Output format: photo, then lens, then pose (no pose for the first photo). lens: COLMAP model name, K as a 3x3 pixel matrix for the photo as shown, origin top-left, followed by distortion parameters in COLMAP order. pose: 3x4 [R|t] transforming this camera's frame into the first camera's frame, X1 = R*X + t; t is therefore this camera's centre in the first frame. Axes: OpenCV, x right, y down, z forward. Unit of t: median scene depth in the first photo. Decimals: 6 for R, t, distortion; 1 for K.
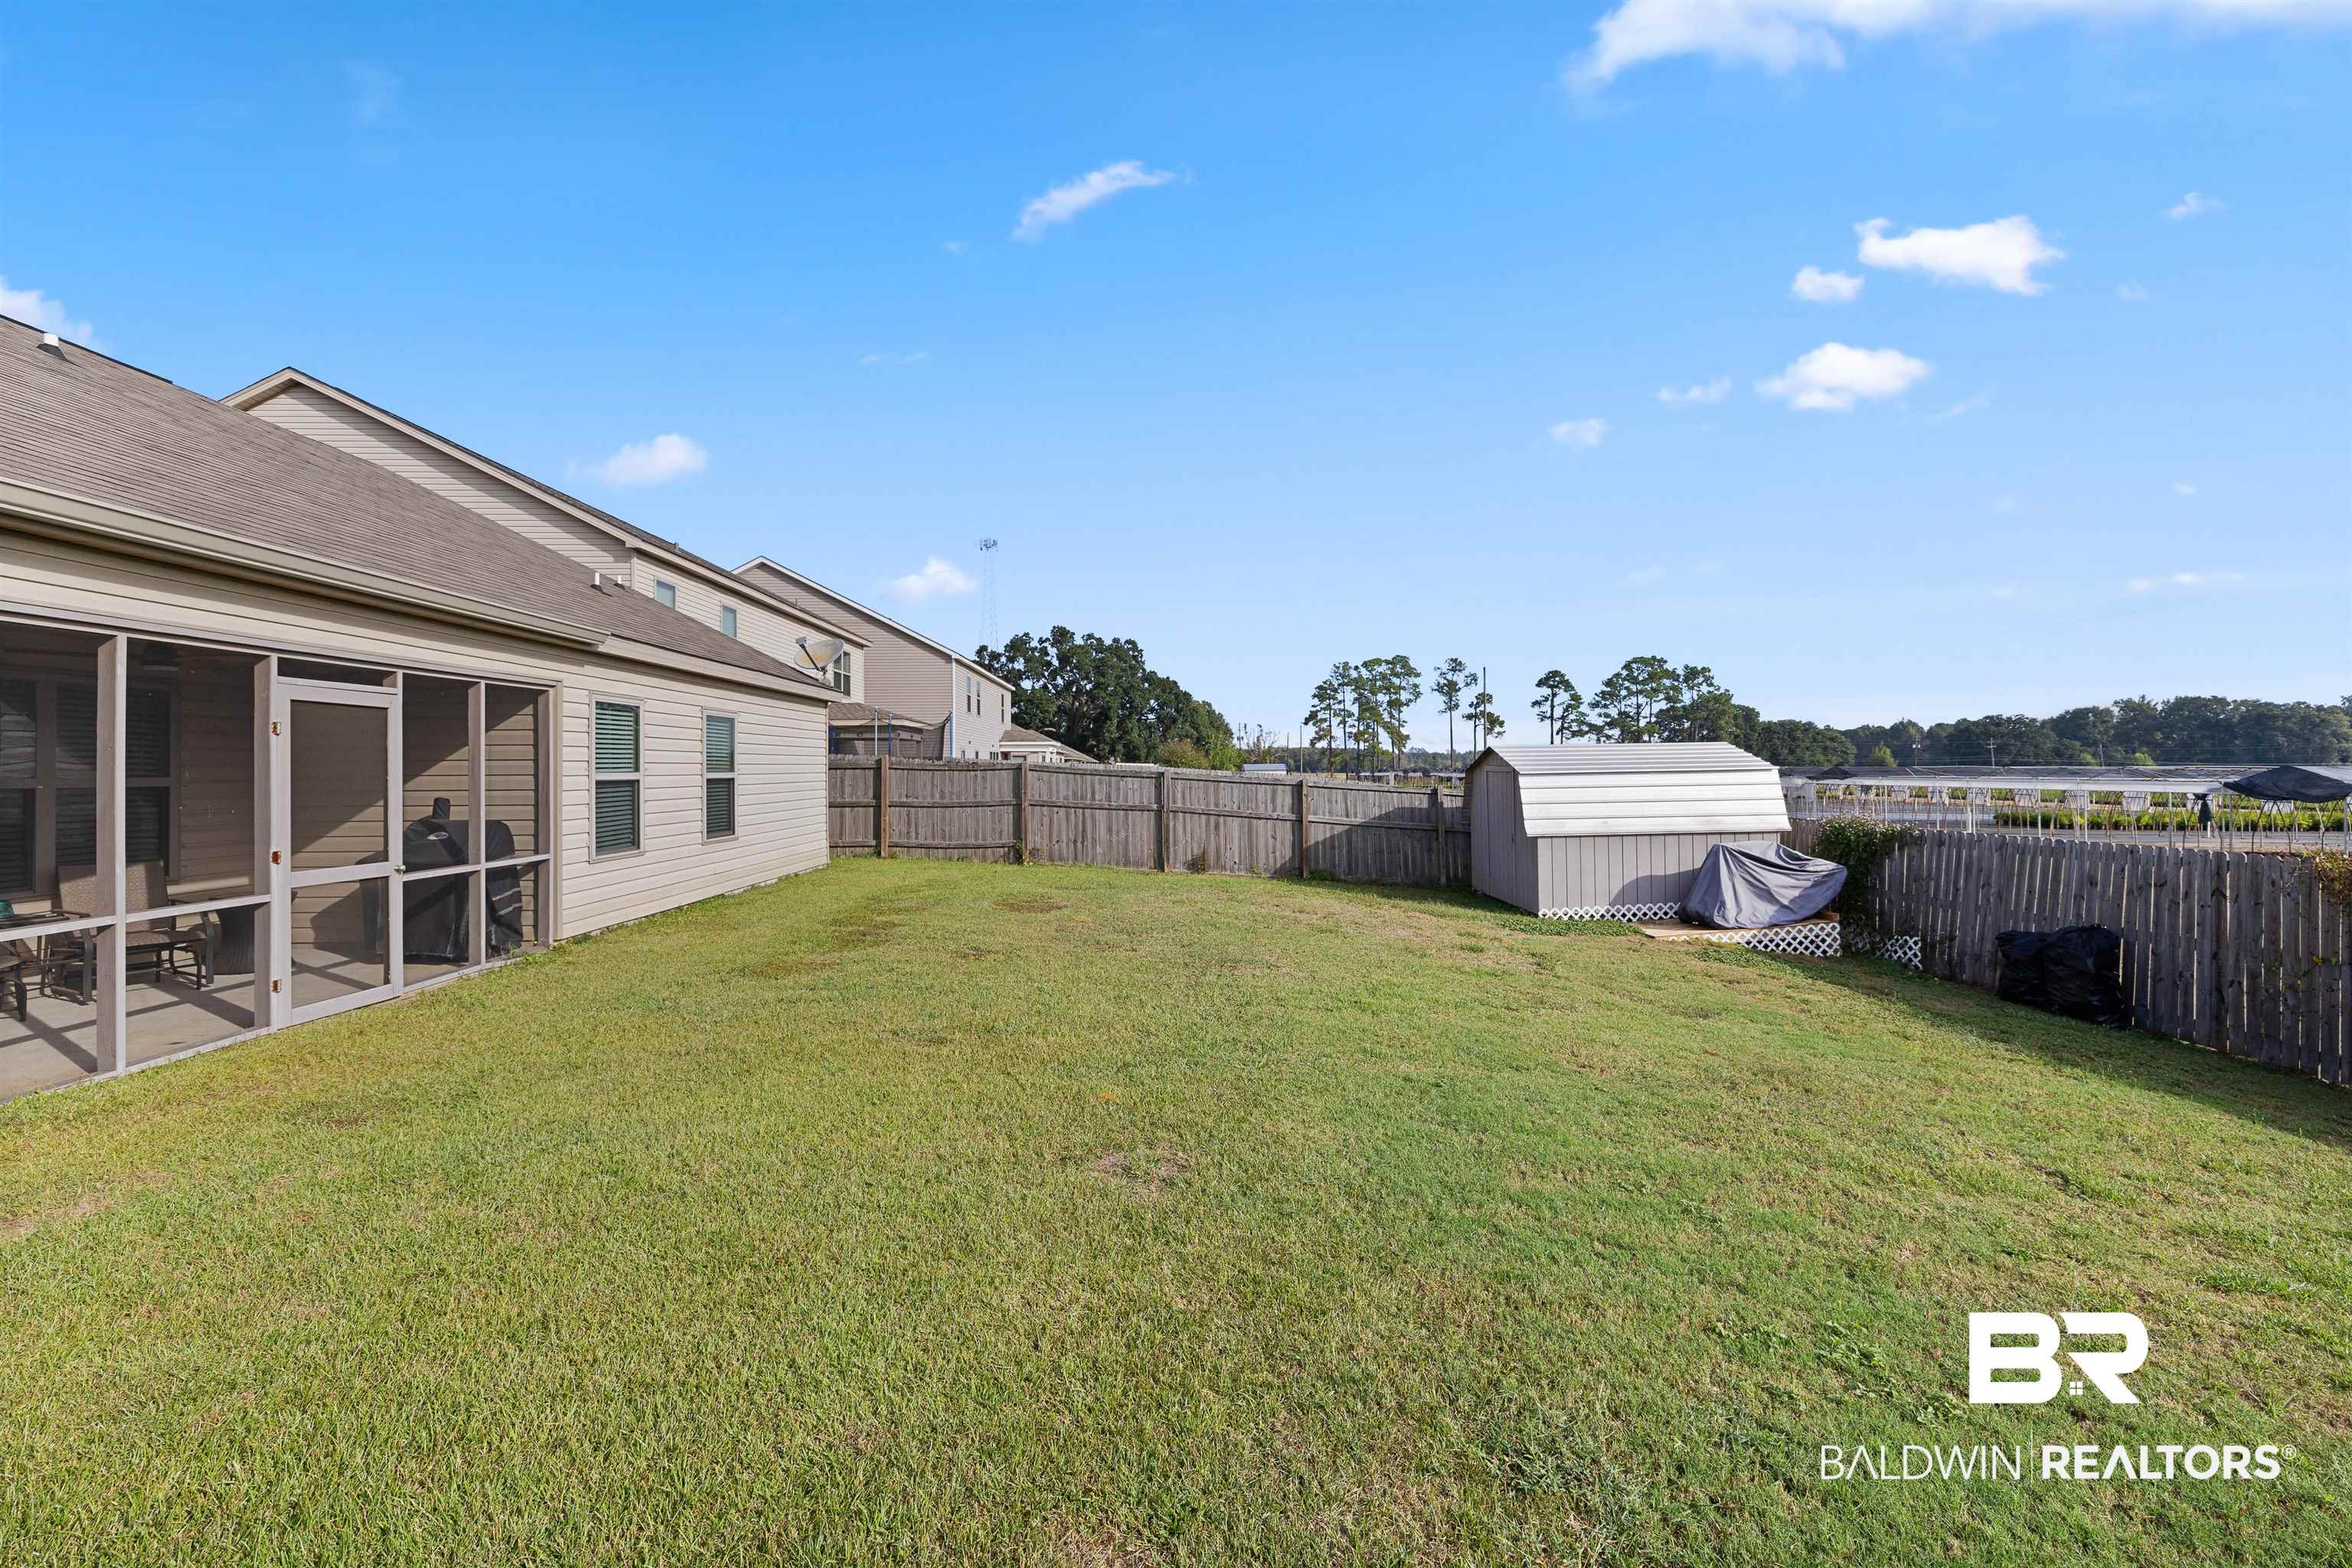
lens RADIAL K [[990.4, 0, 1181.6], [0, 990.4, 772.8], [0, 0, 1]] dist [-0.001547, 0.000145]
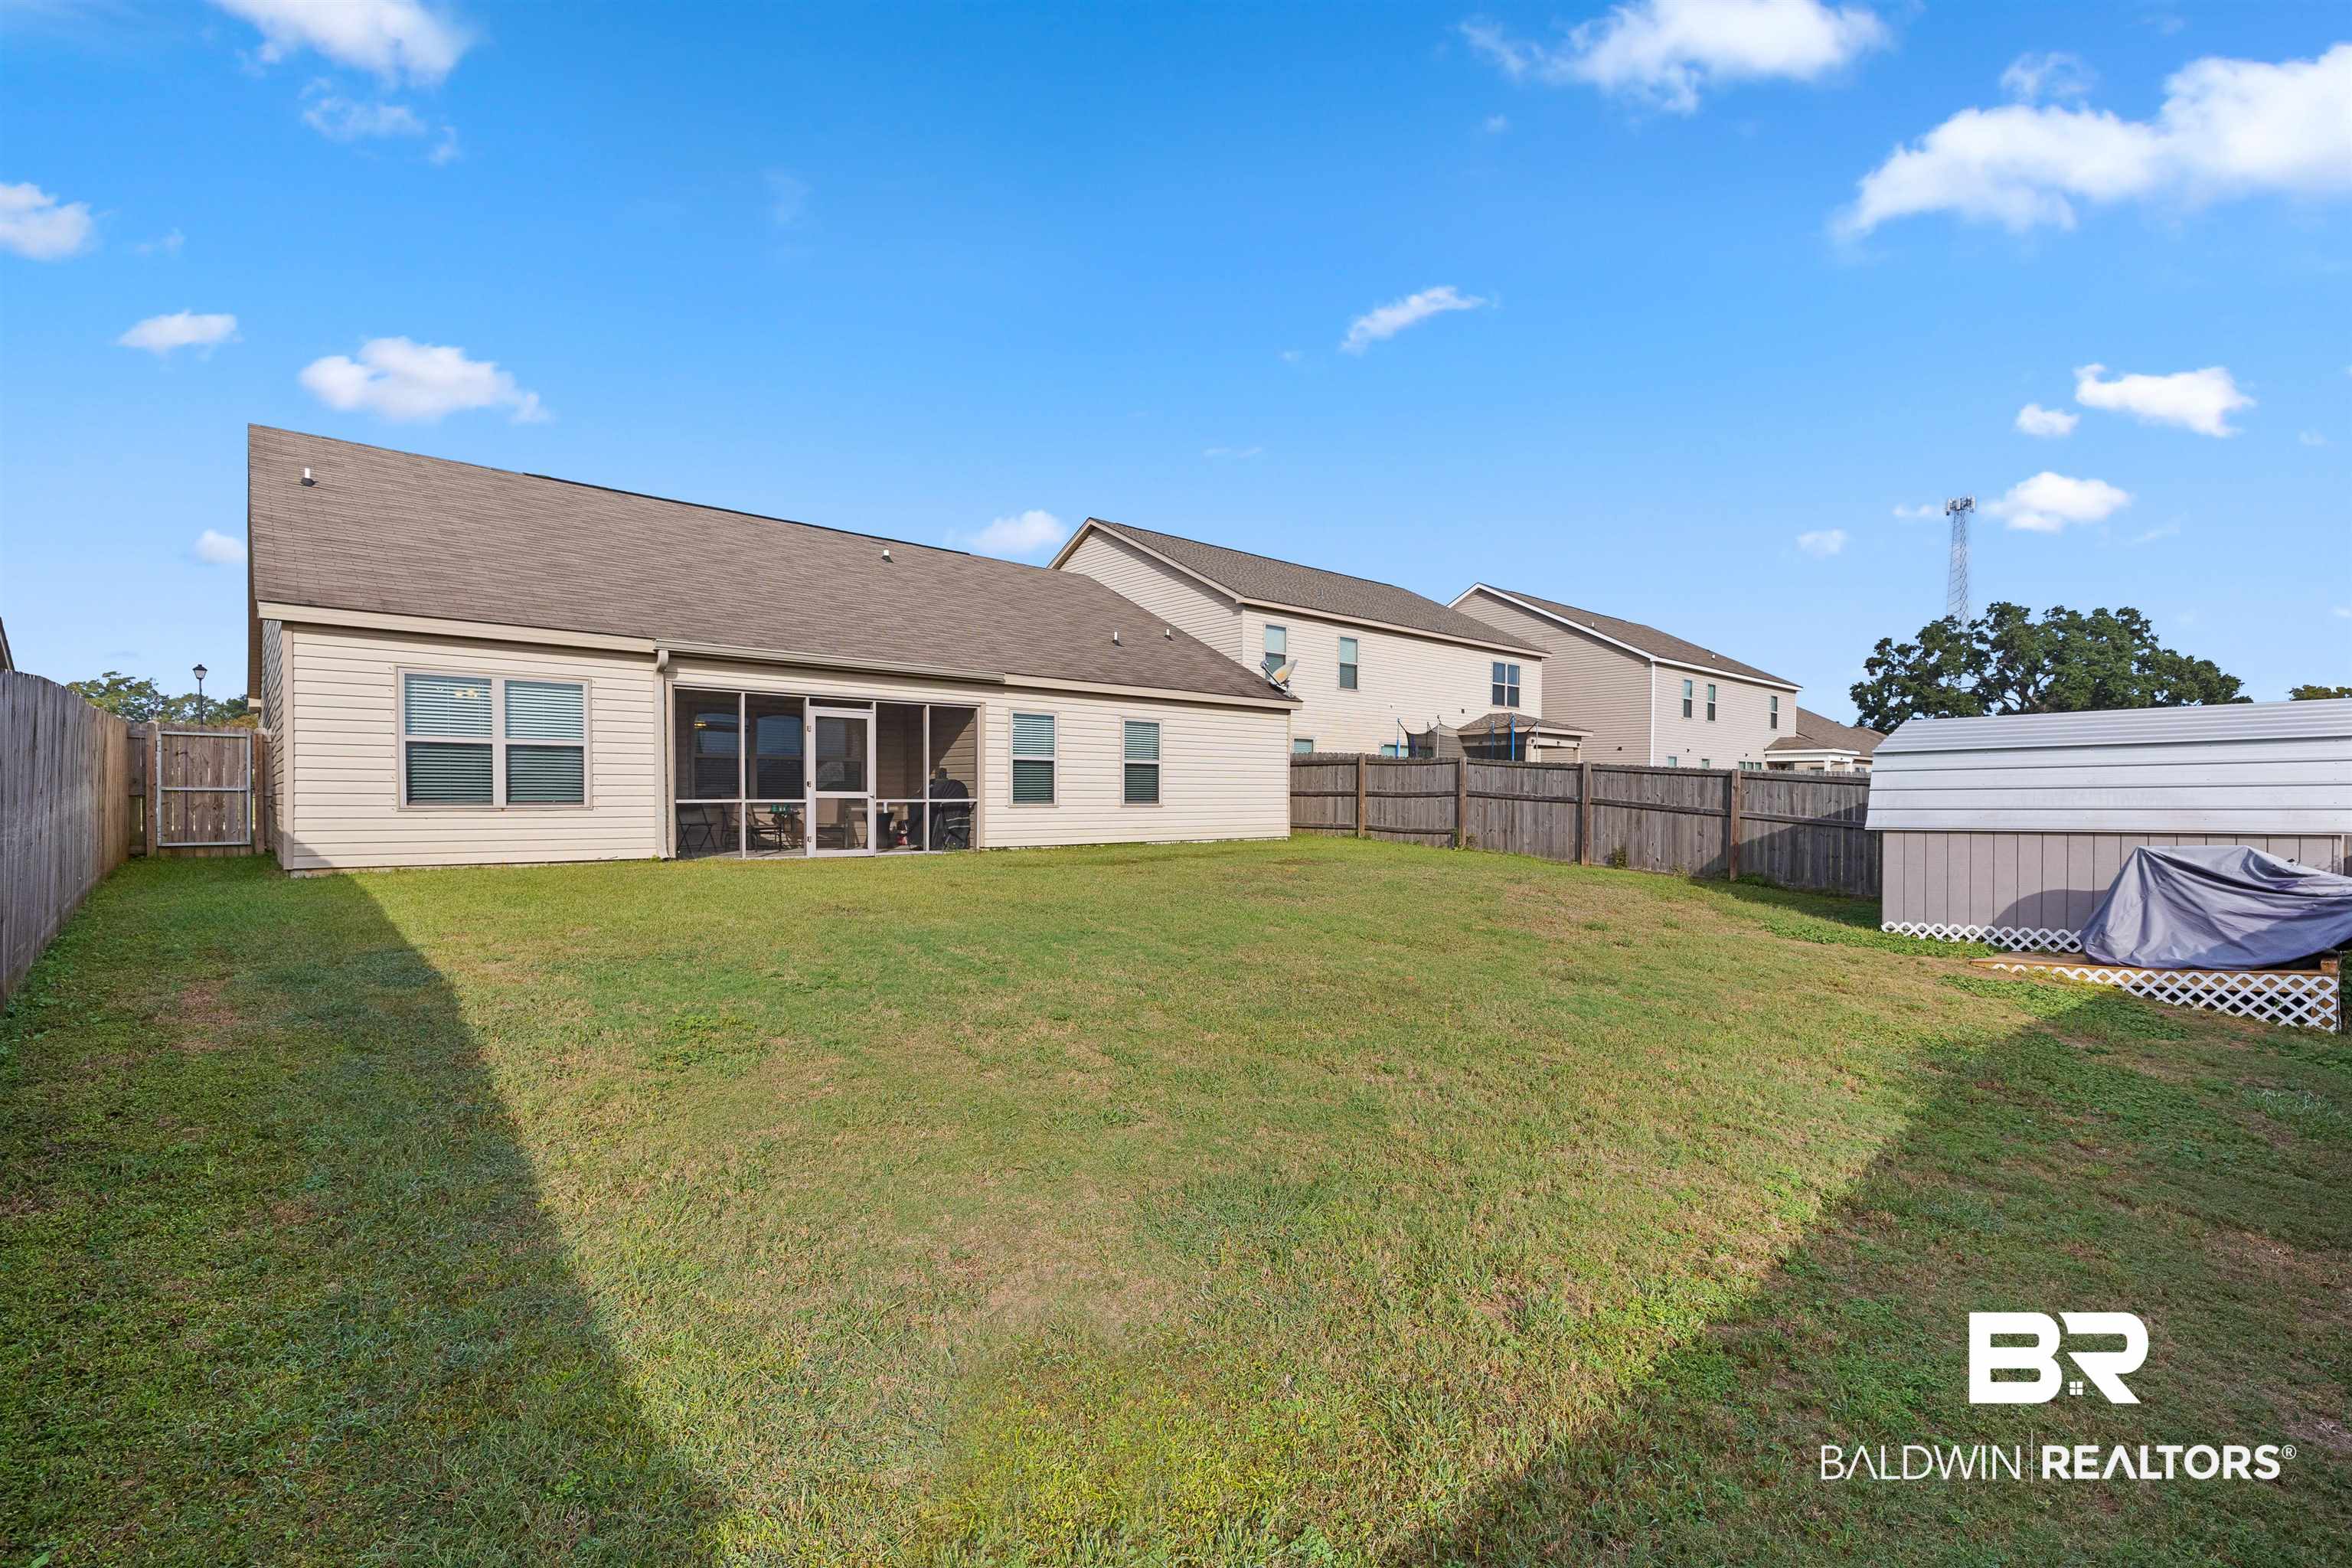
lens RADIAL K [[1035.0, 0, 1191.7], [0, 1035.0, 815.7], [0, 0, 1]] dist [-0.001052, 0.000072]
pose [[0.655078, 0.023258, -0.755203, 0.680954], [-0.009792, 0.999704, 0.022294, 0.043373], [0.755497, -0.007209, 0.655112, 0.039663]]
